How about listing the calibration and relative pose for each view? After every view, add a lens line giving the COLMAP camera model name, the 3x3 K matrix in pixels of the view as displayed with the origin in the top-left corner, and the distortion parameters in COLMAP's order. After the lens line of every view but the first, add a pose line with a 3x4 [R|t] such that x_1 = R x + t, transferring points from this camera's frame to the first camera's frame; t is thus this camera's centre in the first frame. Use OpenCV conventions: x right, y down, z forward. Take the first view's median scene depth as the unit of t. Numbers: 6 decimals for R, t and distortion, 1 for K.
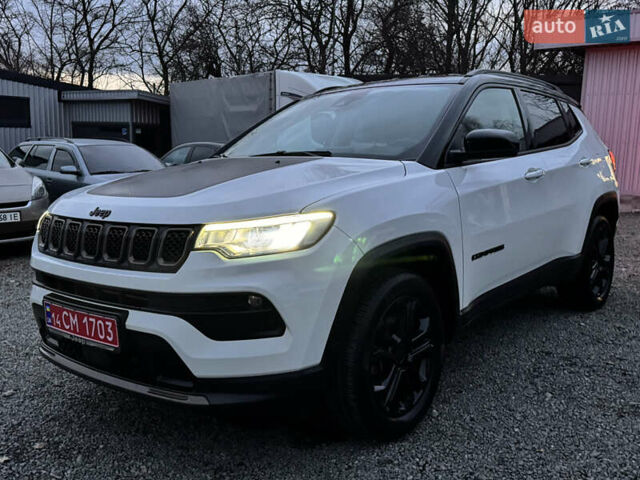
lens RADIAL K [[634.8, 0, 318.7], [0, 634.8, 238.6], [0, 0, 1]] dist [0.164312, -0.327354]
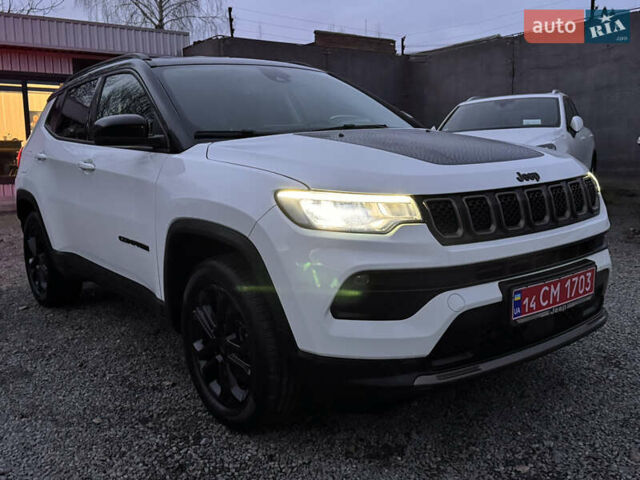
lens RADIAL K [[634.8, 0, 318.7], [0, 634.8, 238.6], [0, 0, 1]] dist [0.164312, -0.327354]
pose [[0.209434, -0.142856, 0.967331, -1.186880], [0.164643, 0.980298, 0.109125, -0.093653], [-0.963862, 0.136409, 0.228828, 0.976523]]
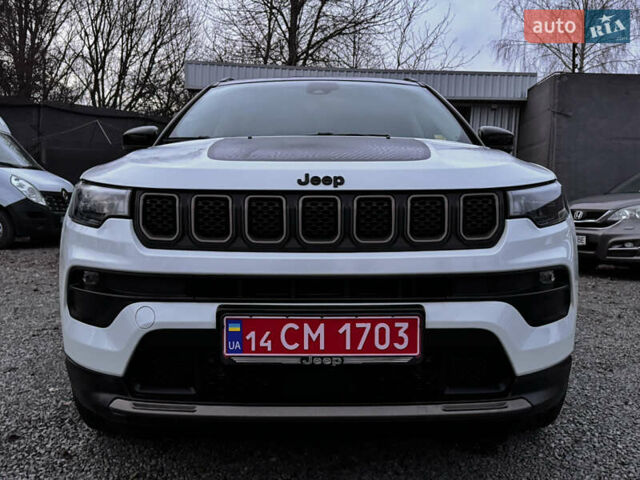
lens RADIAL K [[634.8, 0, 318.7], [0, 634.8, 238.6], [0, 0, 1]] dist [0.164312, -0.327354]
pose [[0.763124, -0.021113, 0.645907, -0.715591], [0.067868, 0.996558, -0.047611, 0.051922], [-0.642678, 0.080169, 0.761930, 0.417832]]
